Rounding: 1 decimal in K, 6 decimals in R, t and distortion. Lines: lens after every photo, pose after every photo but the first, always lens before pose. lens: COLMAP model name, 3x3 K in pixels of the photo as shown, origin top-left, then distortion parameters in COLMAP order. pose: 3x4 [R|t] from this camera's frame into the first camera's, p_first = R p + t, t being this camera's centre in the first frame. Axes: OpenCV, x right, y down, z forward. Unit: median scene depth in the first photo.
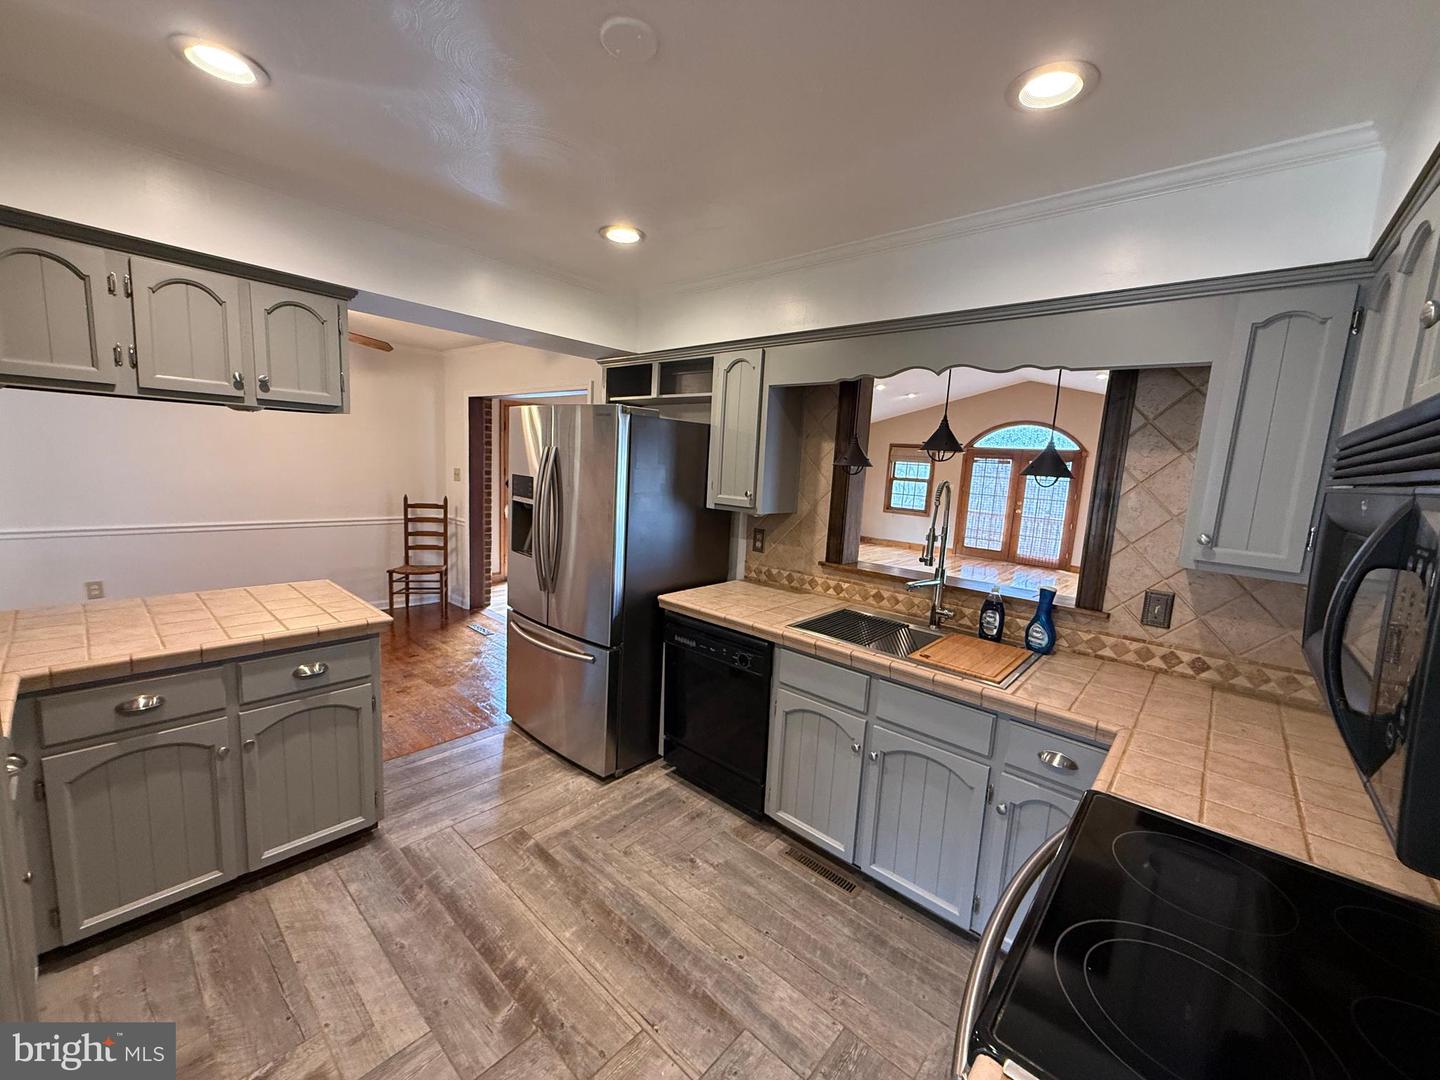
lens RADIAL K [[571.4, 0, 720.0], [0, 571.4, 540.0], [0, 0, 1]] dist [-0.000812, 0.000031]
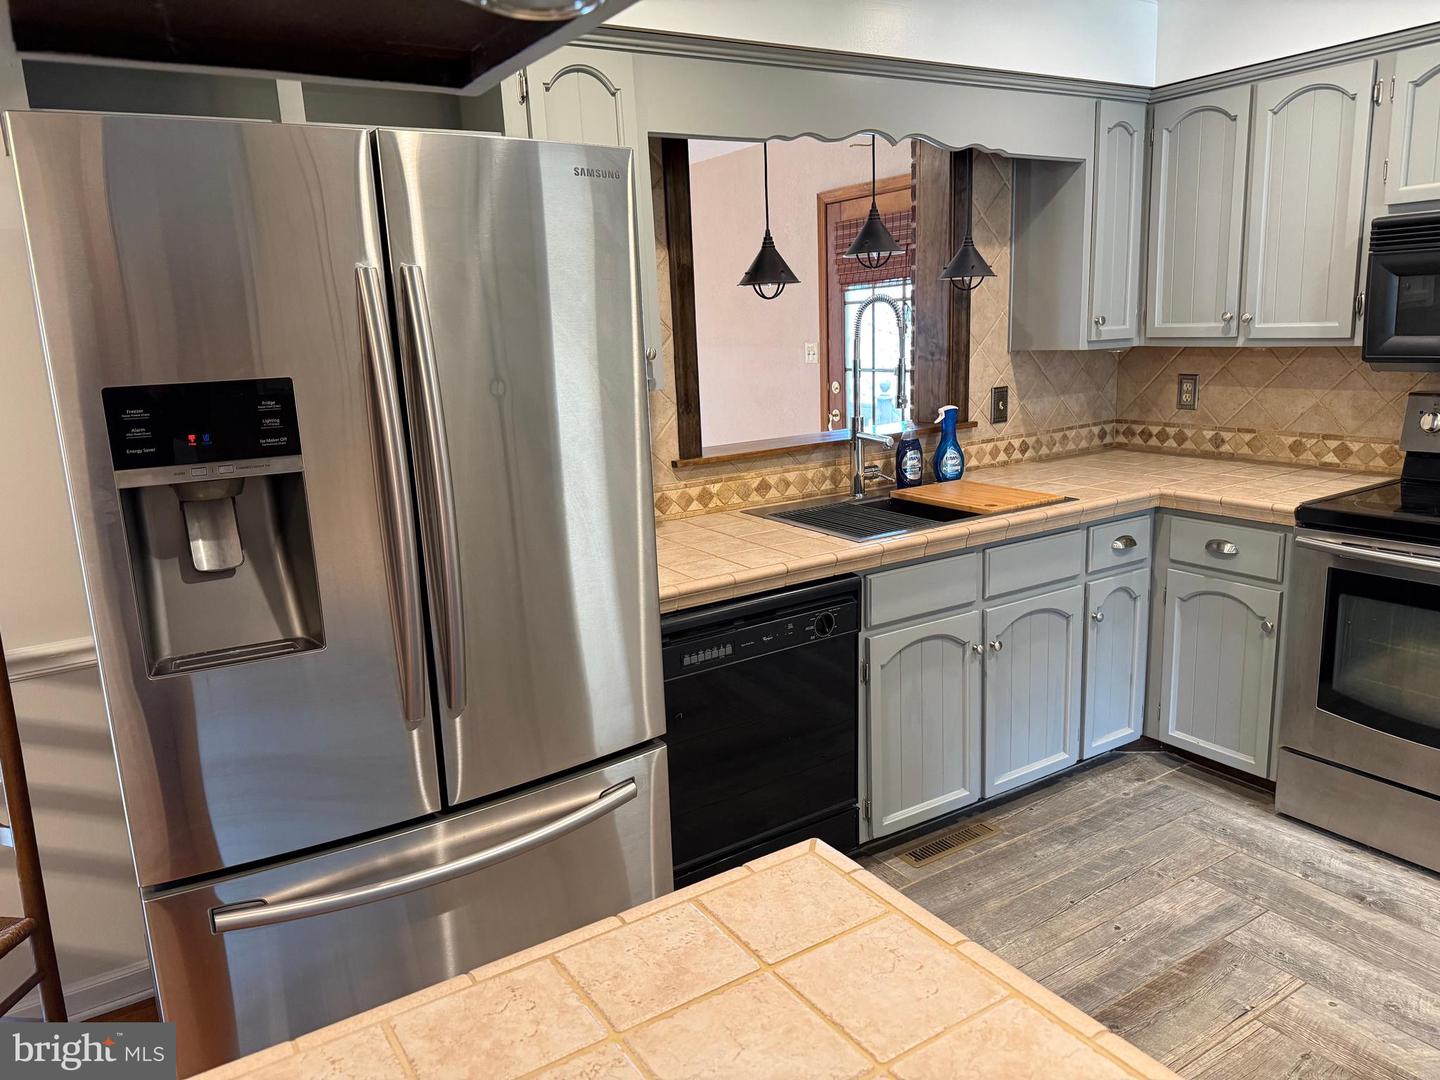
lens RADIAL K [[1032.5, 0, 720.0], [0, 1032.5, 540.0], [0, 0, 1]] dist [0.052344, -0.046484]
pose [[0.258463, -0.267671, 0.928196, -1.115823], [0.192187, 0.955886, 0.222141, -0.151667], [-0.946711, 0.120972, 0.298504, 0.917106]]
